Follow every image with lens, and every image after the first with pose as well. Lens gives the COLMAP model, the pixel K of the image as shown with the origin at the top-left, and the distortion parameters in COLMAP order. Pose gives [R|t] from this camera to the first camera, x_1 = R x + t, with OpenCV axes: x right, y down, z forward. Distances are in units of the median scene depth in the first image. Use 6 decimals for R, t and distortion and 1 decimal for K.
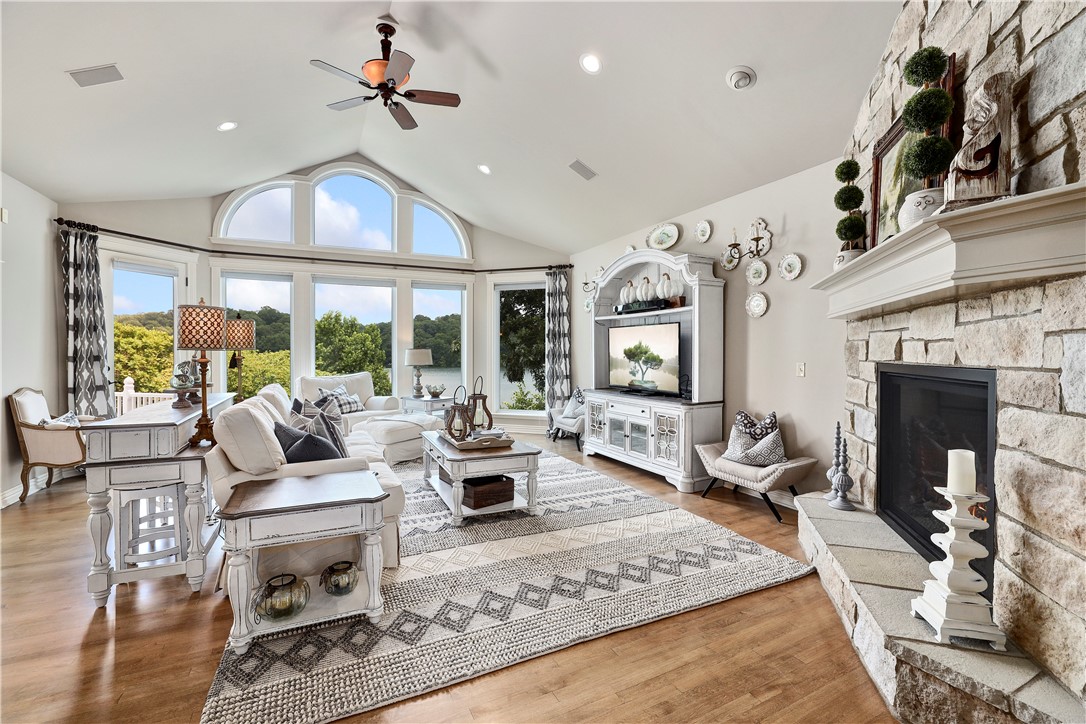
lens RADIAL K [[477.2, 0, 538.6], [0, 477.2, 350.9], [0, 0, 1]] dist [-0.001921, -0.000269]
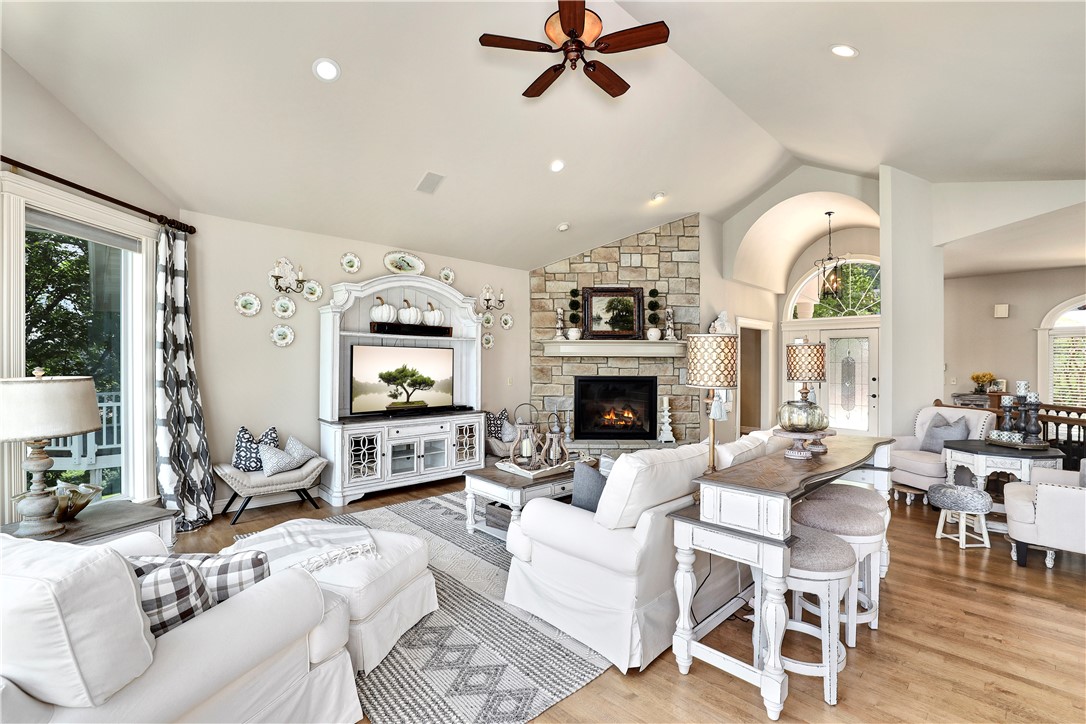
lens RADIAL K [[472.1, 0, 547.0], [0, 472.1, 365.1], [0, 0, 1]] dist [-0.002249, 0.007052]
pose [[-0.298323, 0.003122, 0.954460, -0.764451], [0.000494, 0.999995, -0.003117, -0.012294], [-0.954465, -0.000458, -0.298323, 0.927269]]
